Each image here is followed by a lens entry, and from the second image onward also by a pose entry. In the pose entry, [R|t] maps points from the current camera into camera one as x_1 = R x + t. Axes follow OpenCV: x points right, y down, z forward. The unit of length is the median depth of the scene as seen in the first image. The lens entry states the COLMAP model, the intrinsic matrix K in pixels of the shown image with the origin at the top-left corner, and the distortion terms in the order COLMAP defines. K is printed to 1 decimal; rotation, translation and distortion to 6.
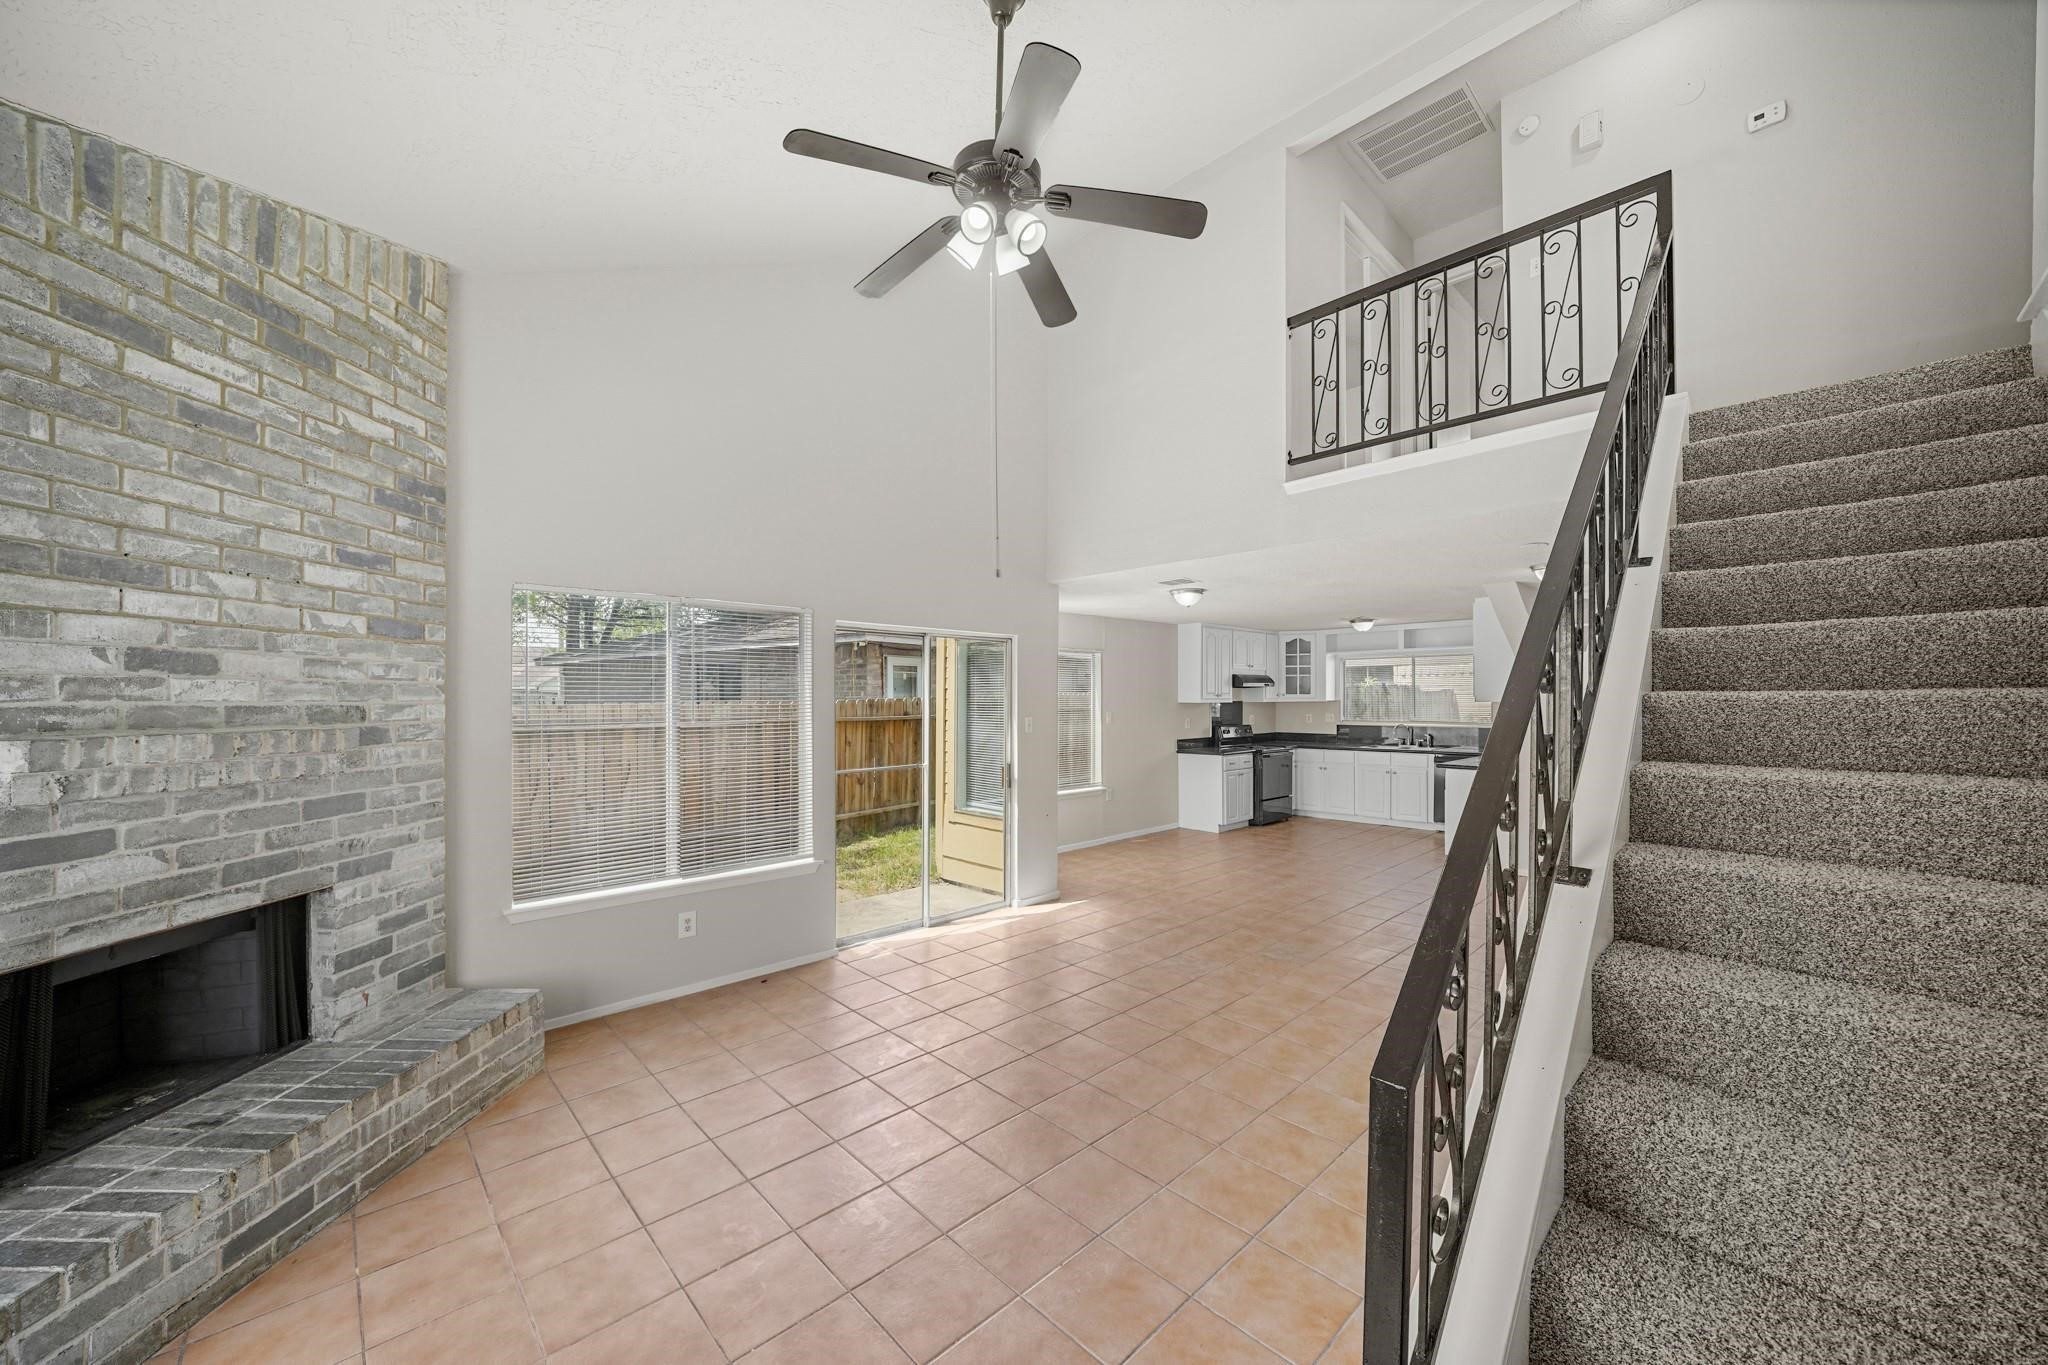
lens RADIAL K [[753.8, 0, 1024.6], [0, 753.8, 692.1], [0, 0, 1]] dist [-0.000452, -0.000008]
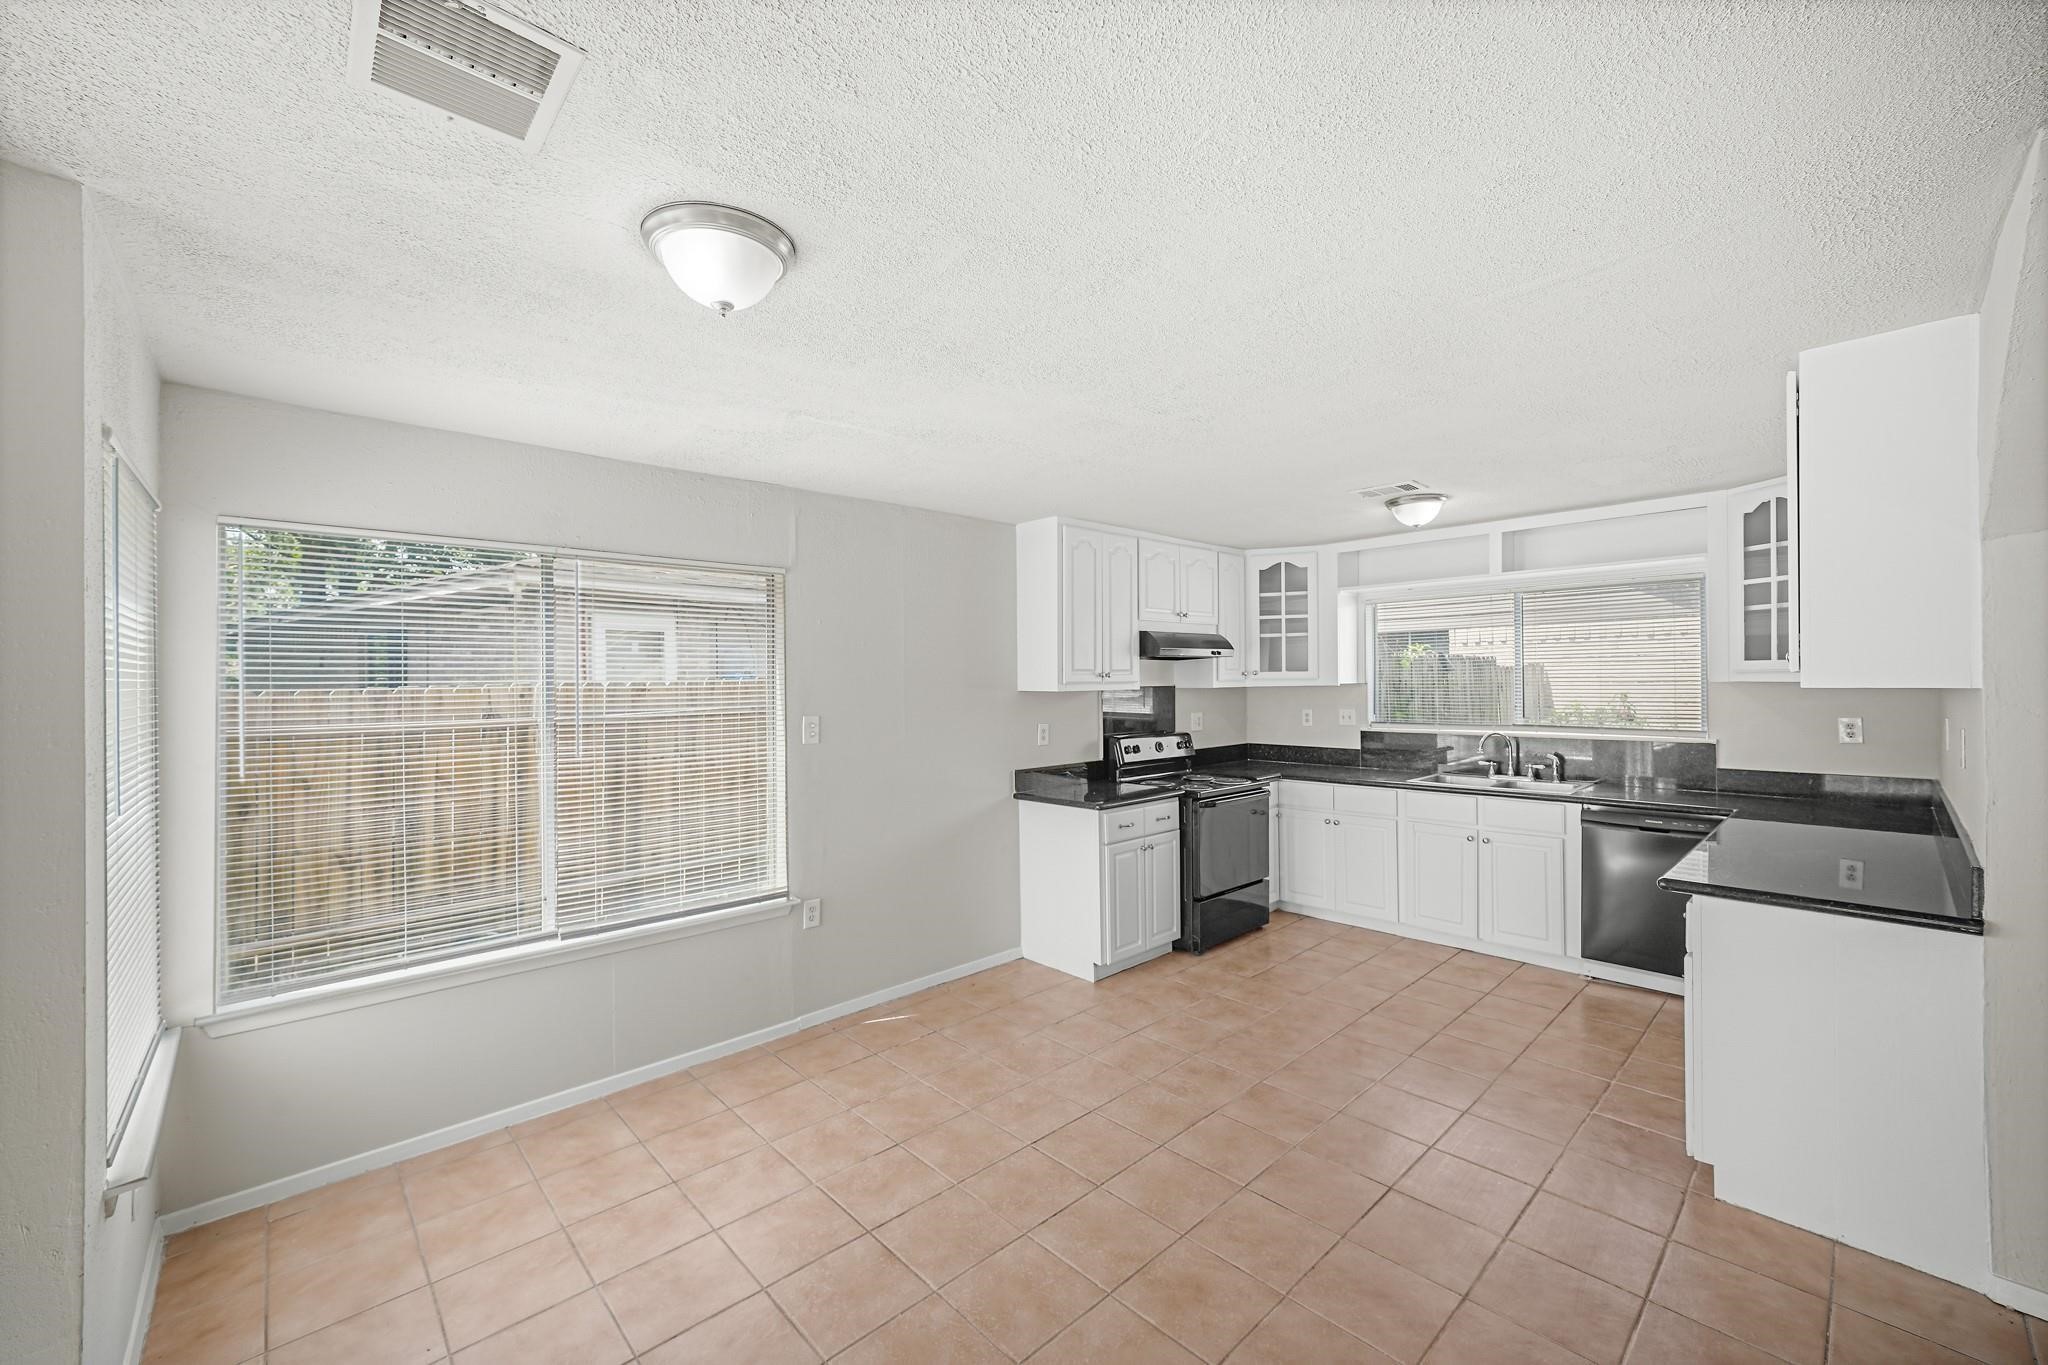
lens RADIAL K [[810.0, 0, 1024.0], [0, 810.0, 682.5], [0, 0, 1]] dist [0.000467, 0.000009]
pose [[0.999950, -0.007215, -0.006952, 0.206218], [0.007286, 0.999921, 0.010209, 0.003585], [0.006878, -0.010259, 0.999924, 0.487328]]
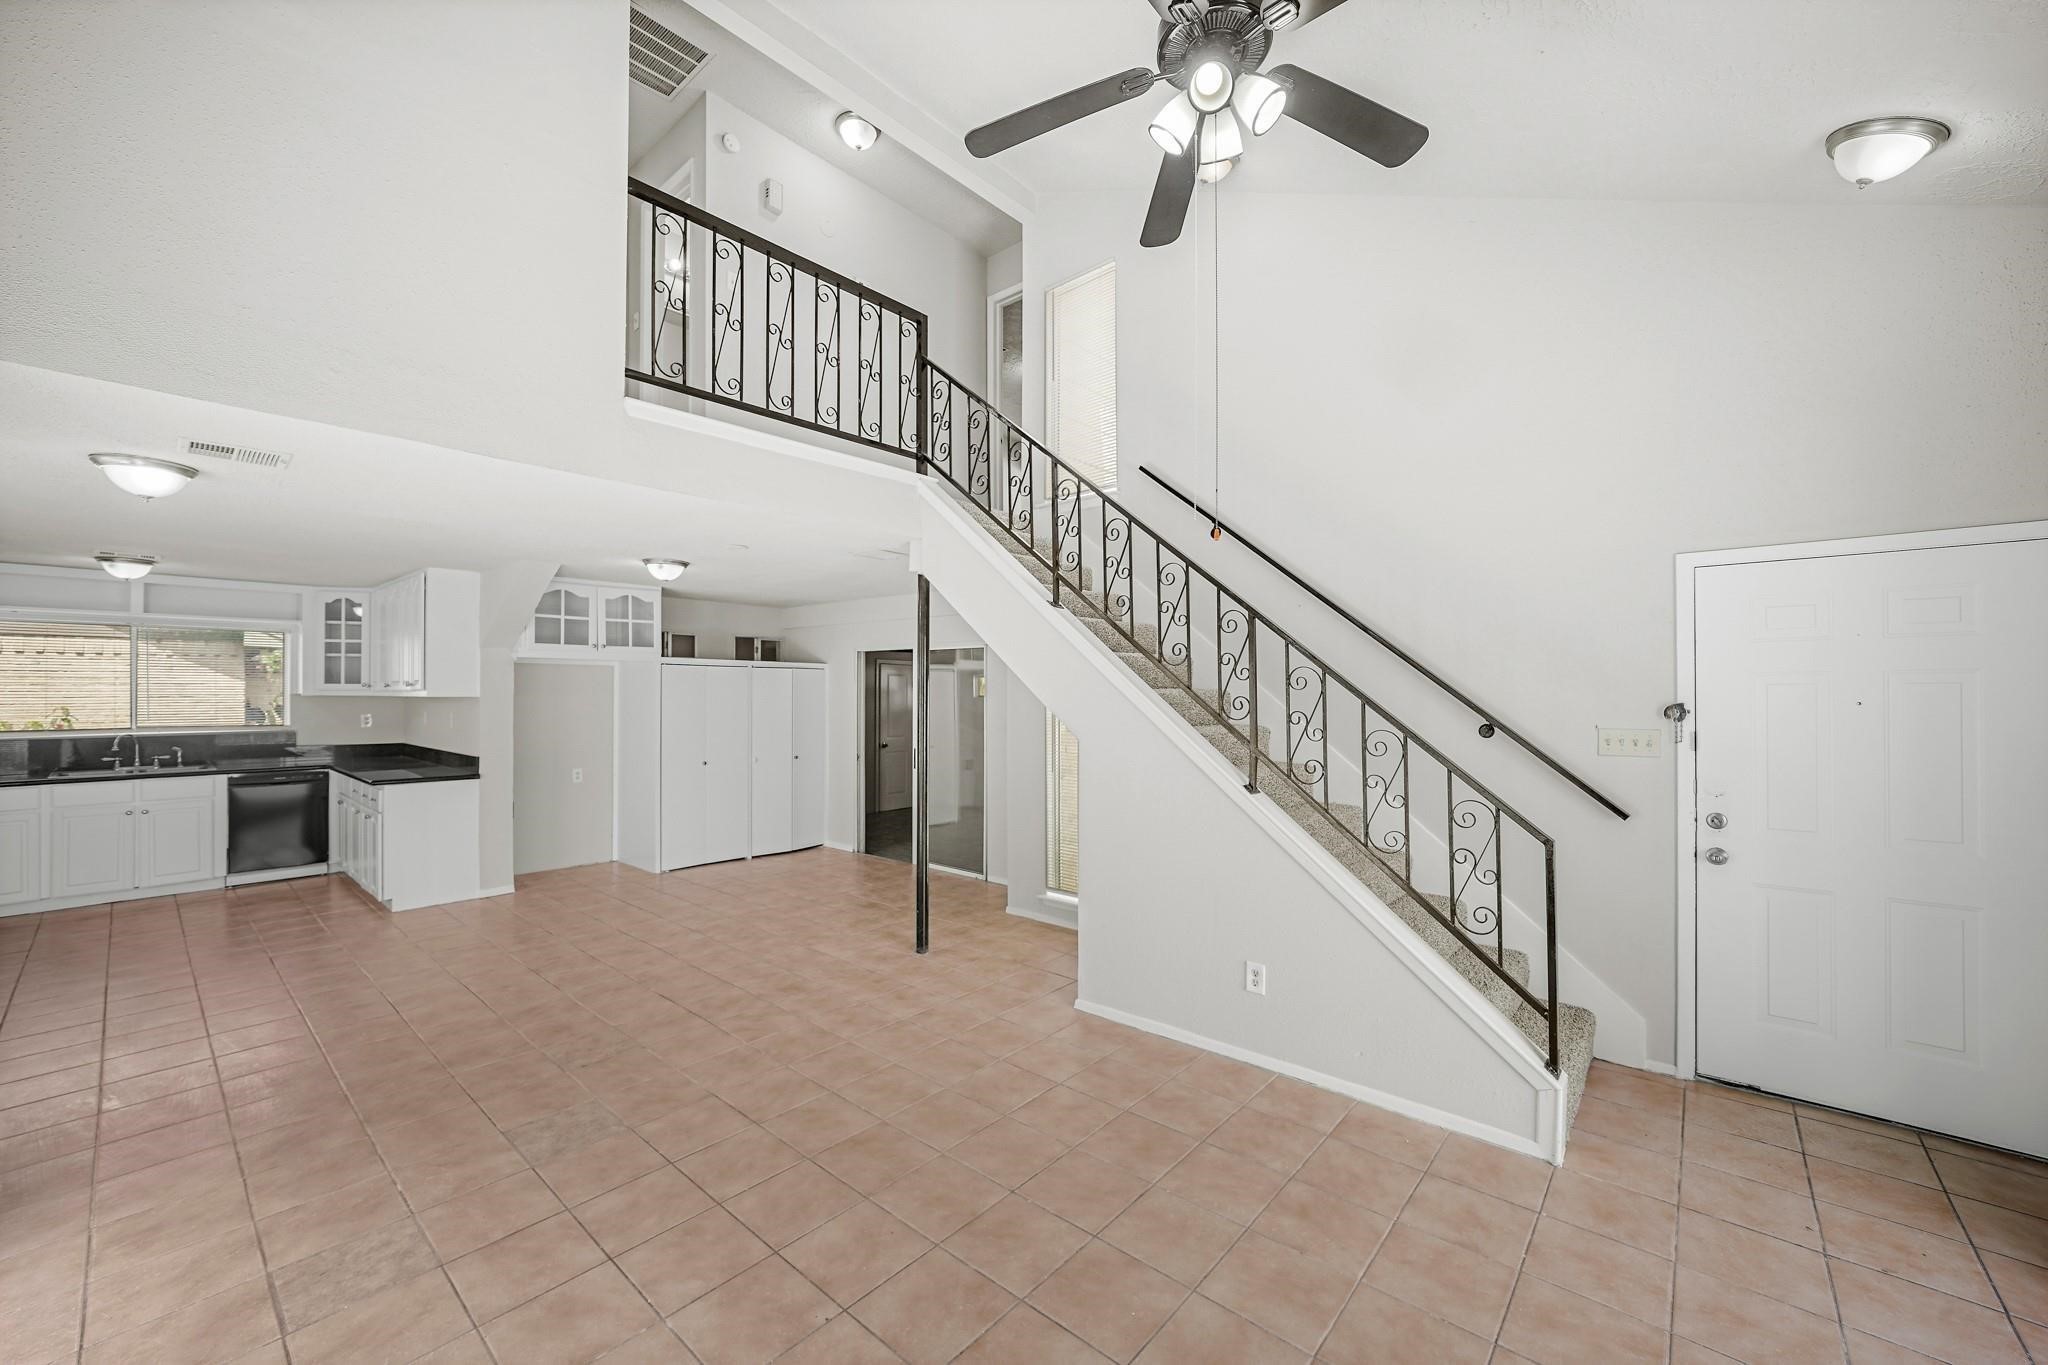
lens RADIAL K [[799.3, 0, 1024.0], [0, 799.3, 682.5], [0, 0, 1]] dist [-0.001225, -0.000100]
pose [[-0.087036, 0.006877, 0.996181, -0.363180], [-0.008769, 0.999932, -0.007669, 0.000454], [-0.996167, -0.009403, -0.086970, 0.536970]]
